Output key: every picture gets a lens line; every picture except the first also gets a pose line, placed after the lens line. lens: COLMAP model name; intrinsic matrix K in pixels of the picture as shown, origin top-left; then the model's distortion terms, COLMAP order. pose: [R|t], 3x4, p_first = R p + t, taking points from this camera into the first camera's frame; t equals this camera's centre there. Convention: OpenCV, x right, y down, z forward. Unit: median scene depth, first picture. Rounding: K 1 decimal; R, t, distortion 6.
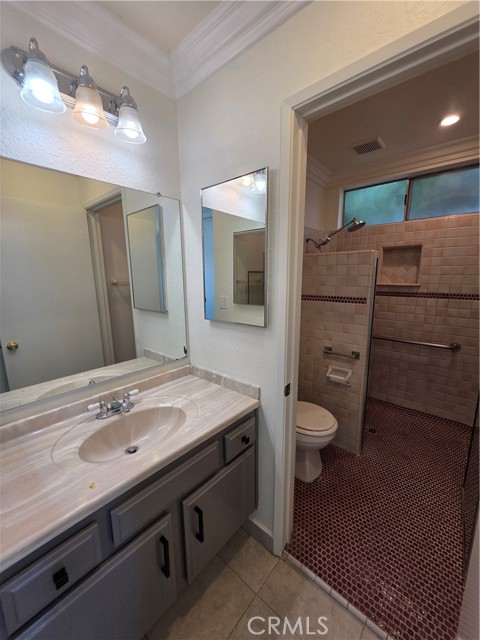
lens RADIAL K [[256.2, 0, 242.1], [0, 256.2, 321.0], [0, 0, 1]] dist [0.007594, 0.000080]
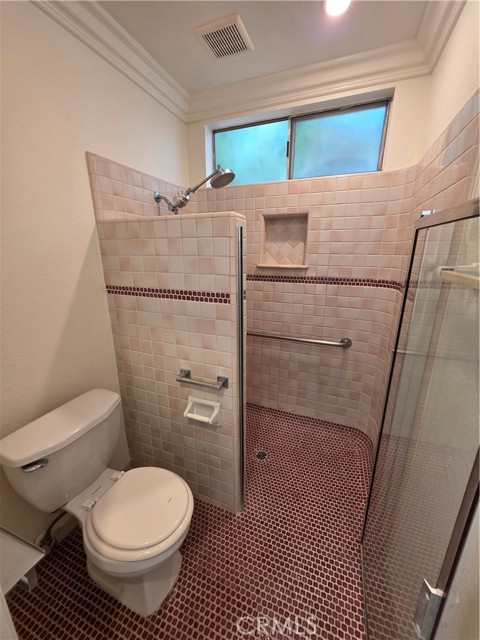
lens RADIAL K [[256.2, 0, 240.3], [0, 256.2, 319.9], [0, 0, 1]] dist [0.007594, 0.000080]
pose [[0.946071, -0.081717, 0.313484, 0.246279], [0.053810, 0.993860, 0.096680, -0.067427], [-0.319460, -0.074598, 0.944659, 0.325541]]
